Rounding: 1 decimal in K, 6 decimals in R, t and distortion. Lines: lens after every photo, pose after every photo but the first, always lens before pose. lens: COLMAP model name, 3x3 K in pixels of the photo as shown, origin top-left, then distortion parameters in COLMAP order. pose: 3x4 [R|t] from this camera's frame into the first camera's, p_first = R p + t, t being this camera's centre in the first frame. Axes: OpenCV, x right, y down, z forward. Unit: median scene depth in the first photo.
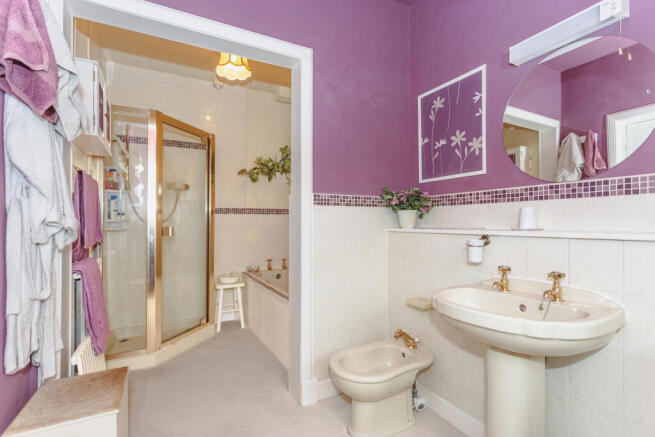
lens RADIAL K [[311.2, 0, 330.7], [0, 311.2, 219.7], [0, 0, 1]] dist [0.011324, 0.001078]
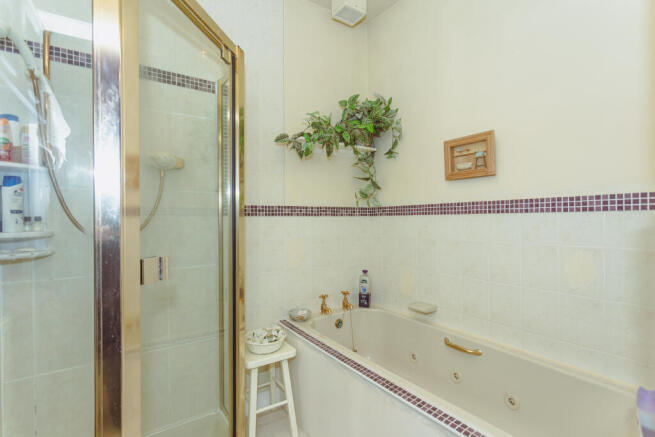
lens RADIAL K [[311.2, 0, 323.2], [0, 311.2, 217.4], [0, 0, 1]] dist [0.011324, 0.001078]
pose [[0.997856, -0.004249, 0.065303, -0.249644], [0.004067, 0.999987, 0.002923, -0.017556], [-0.065315, -0.002652, 0.997861, 0.455650]]
